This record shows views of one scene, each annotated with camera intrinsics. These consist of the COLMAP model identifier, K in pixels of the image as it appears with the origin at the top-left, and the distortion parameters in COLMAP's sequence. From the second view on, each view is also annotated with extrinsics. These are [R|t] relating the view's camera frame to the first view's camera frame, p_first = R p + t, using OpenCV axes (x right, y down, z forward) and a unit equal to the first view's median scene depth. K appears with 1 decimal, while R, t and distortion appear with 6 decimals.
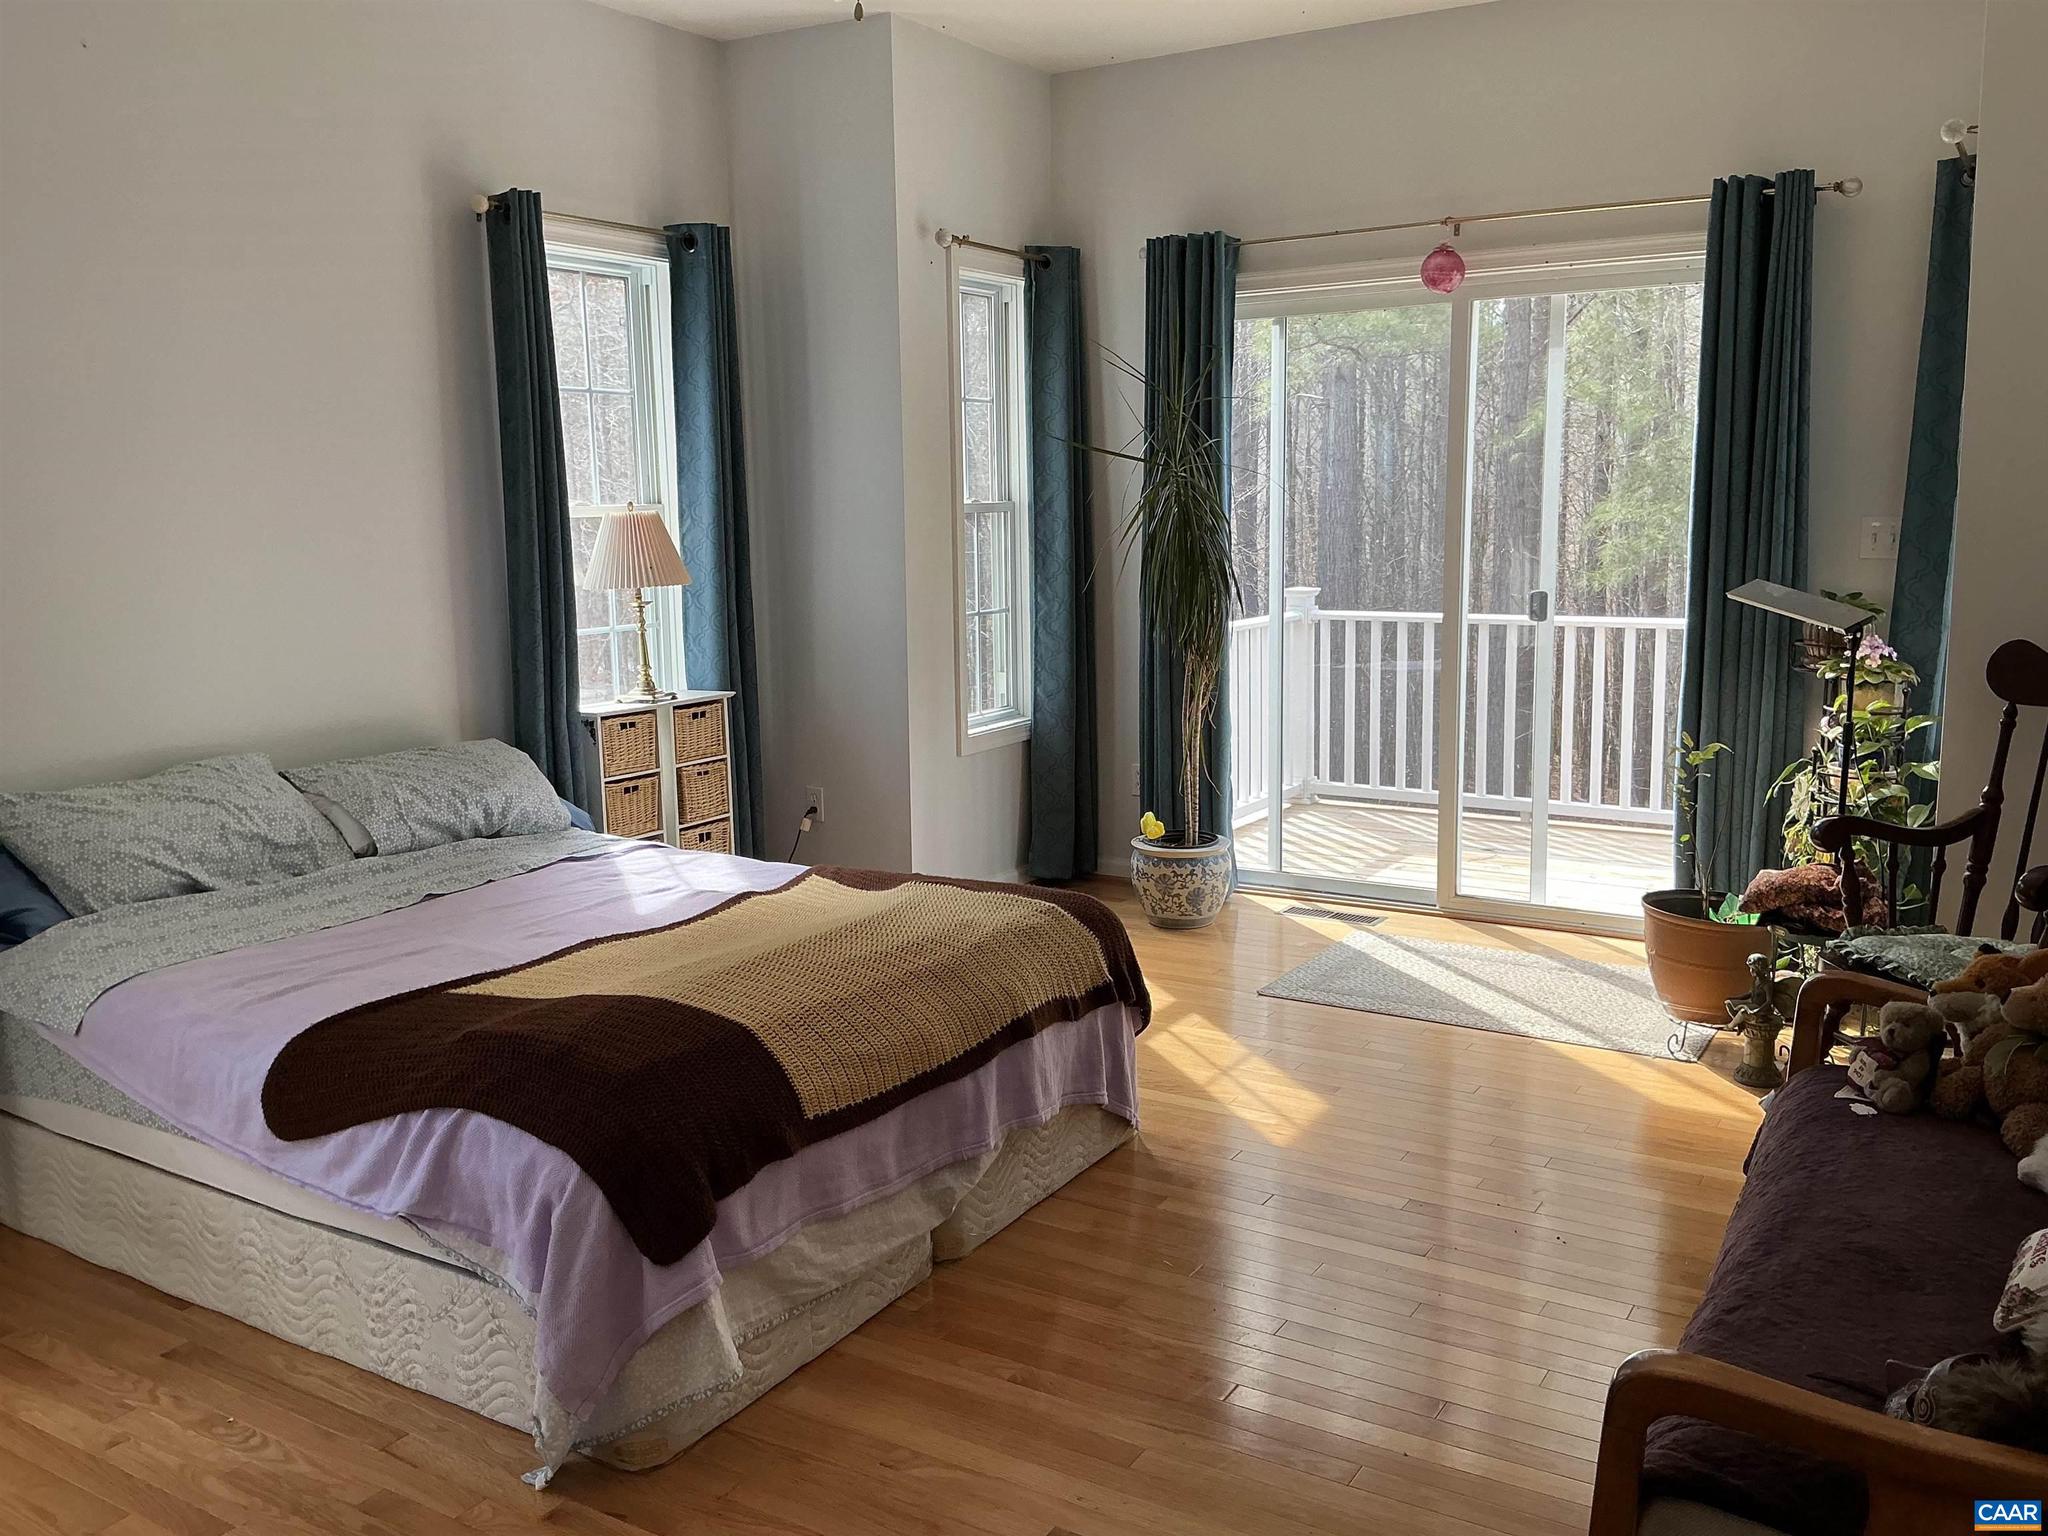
lens RADIAL K [[1700.2, 0, 1024.0], [0, 1700.2, 768.0], [0, 0, 1]] dist [0.161281, -0.345710]
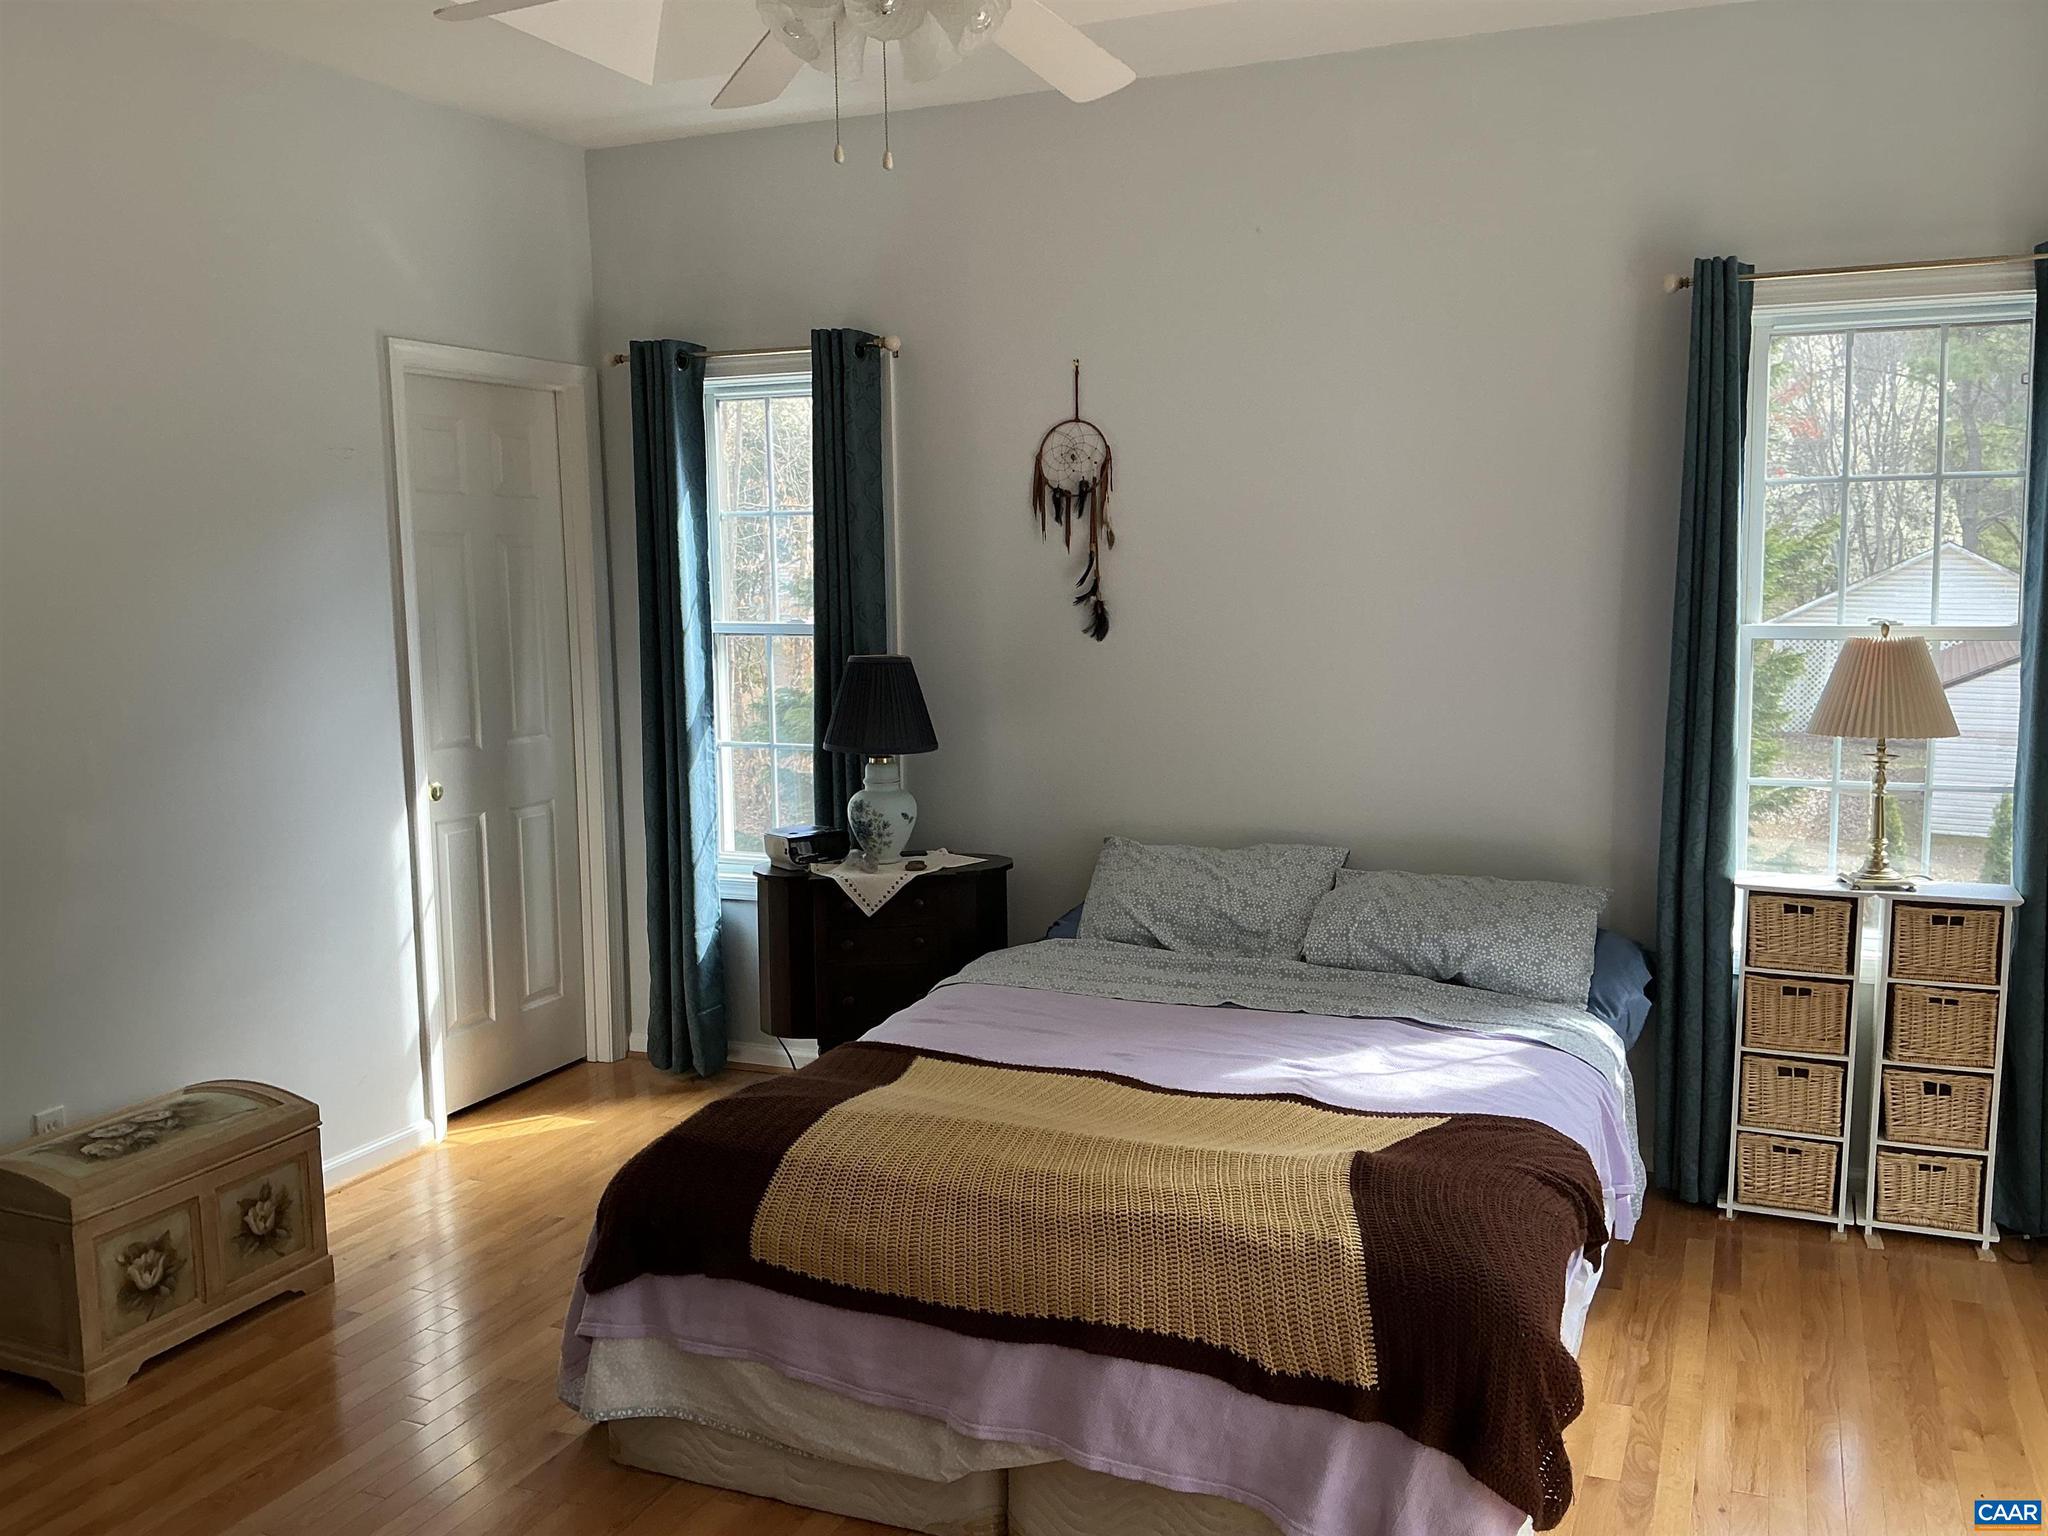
lens RADIAL K [[1700.2, 0, 1024.0], [0, 1700.2, 768.0], [0, 0, 1]] dist [0.161281, -0.345710]
pose [[0.145289, 0.129693, -0.980852, 0.611249], [-0.147474, 0.983135, 0.108150, -0.154389], [0.978336, 0.128937, 0.161966, 0.666167]]
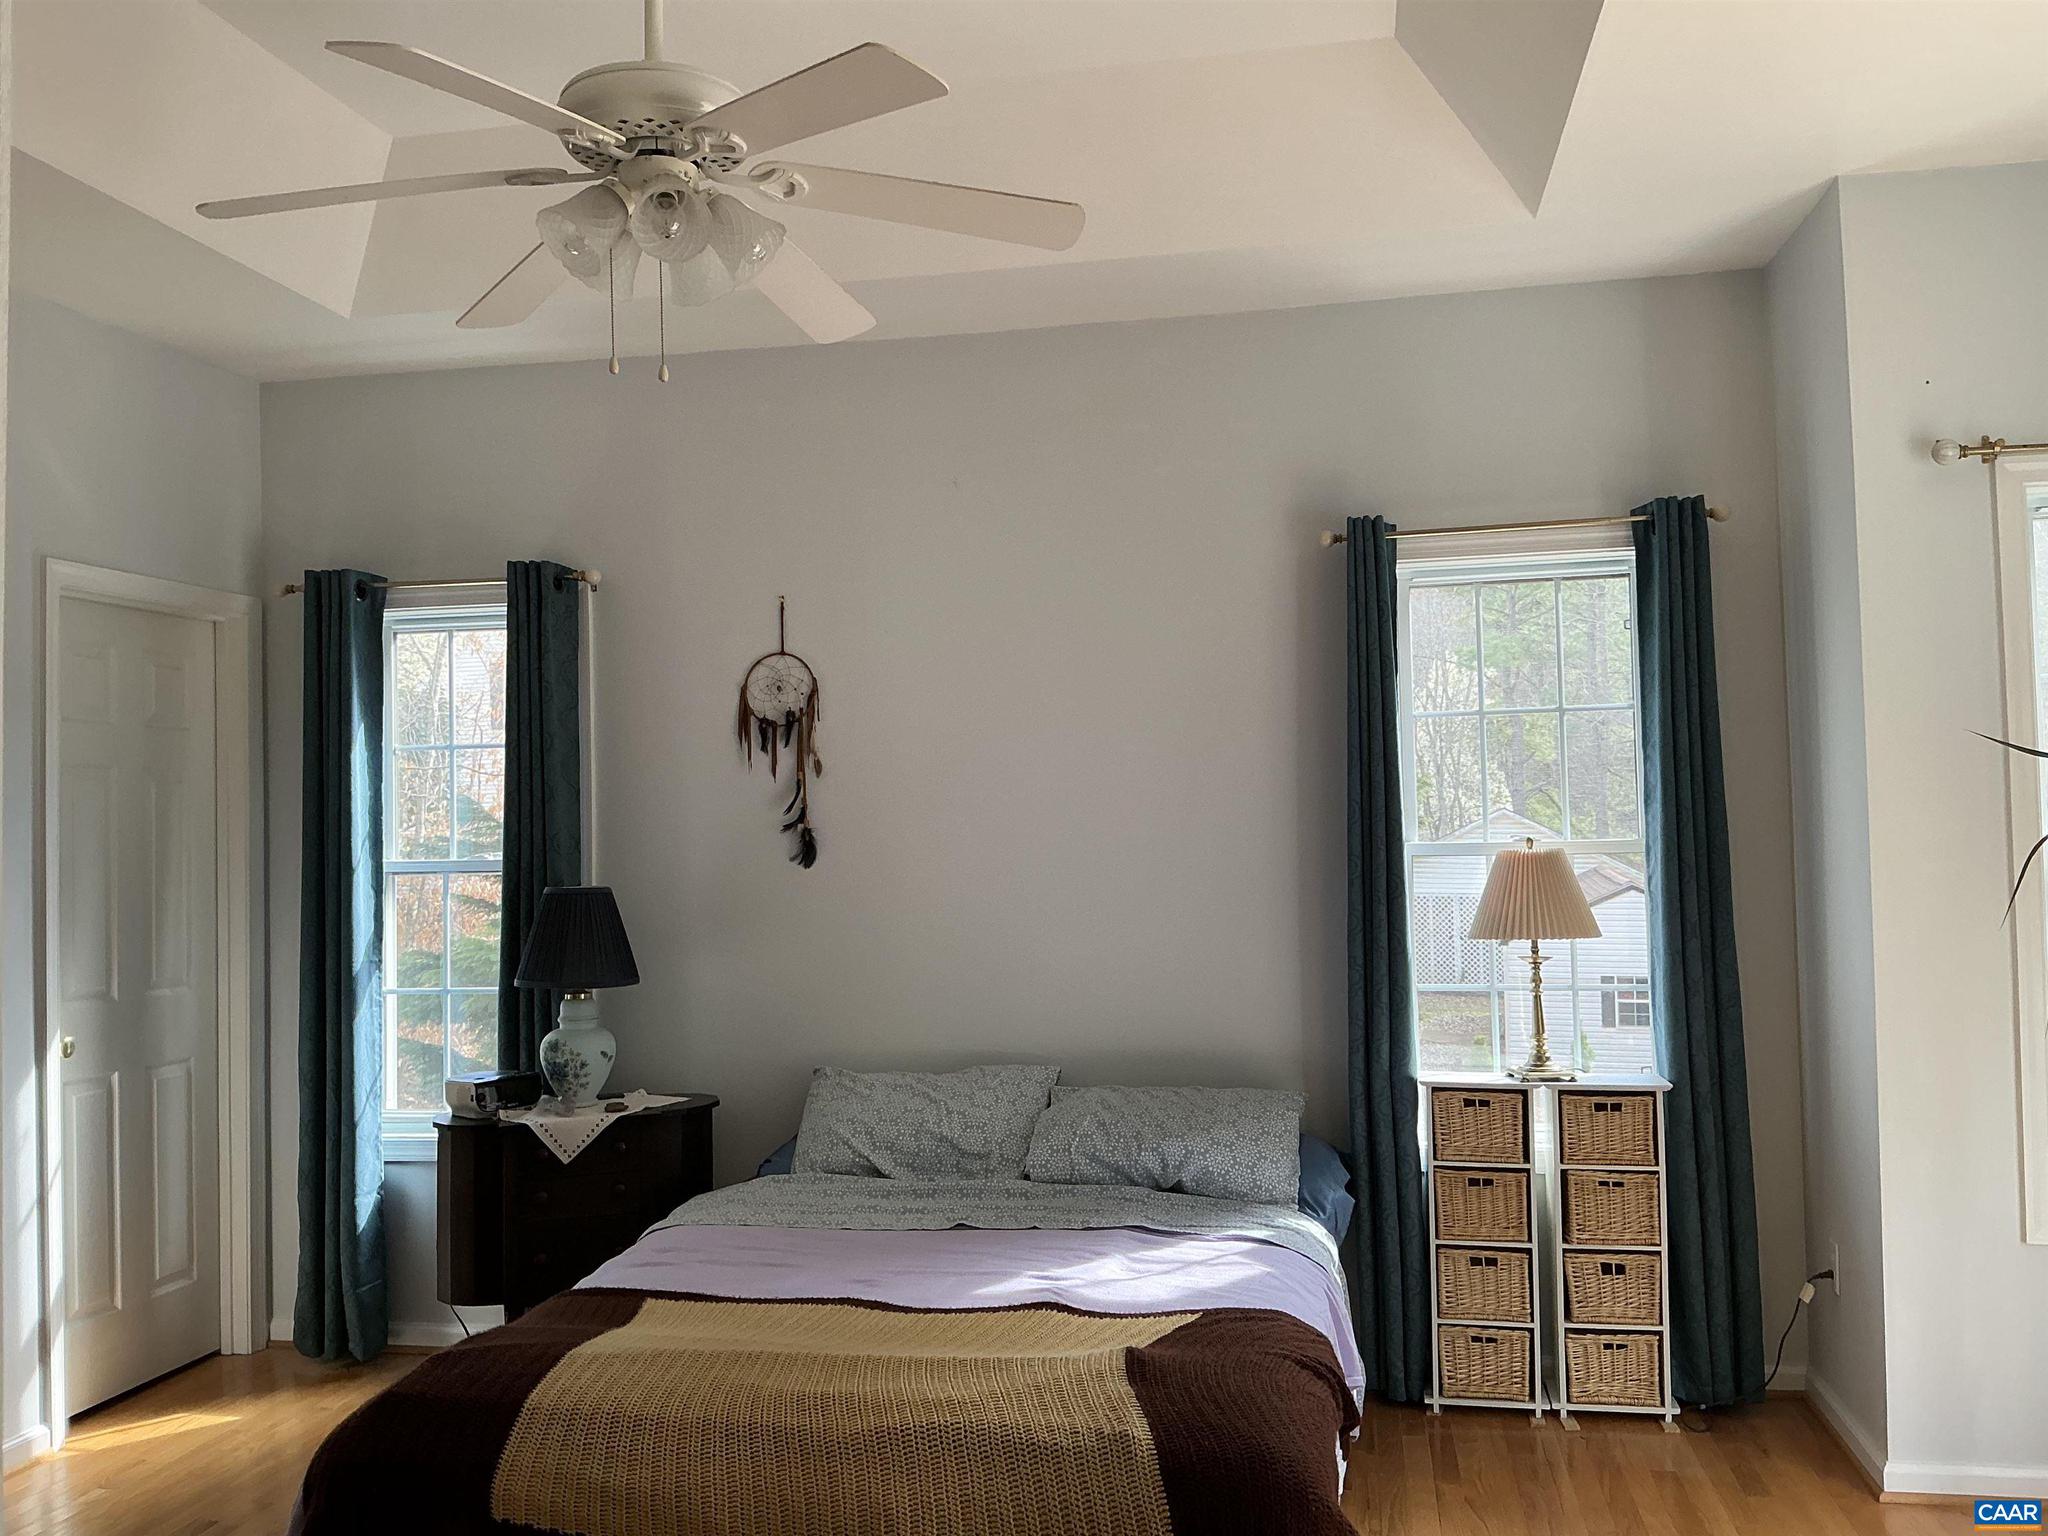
lens RADIAL K [[1700.2, 0, 1024.0], [0, 1700.2, 768.0], [0, 0, 1]] dist [0.161281, -0.345710]
pose [[0.357566, -0.026627, -0.933508, 0.609835], [-0.133517, 0.987867, -0.079319, -0.115066], [0.924294, 0.153001, 0.349672, 0.610463]]
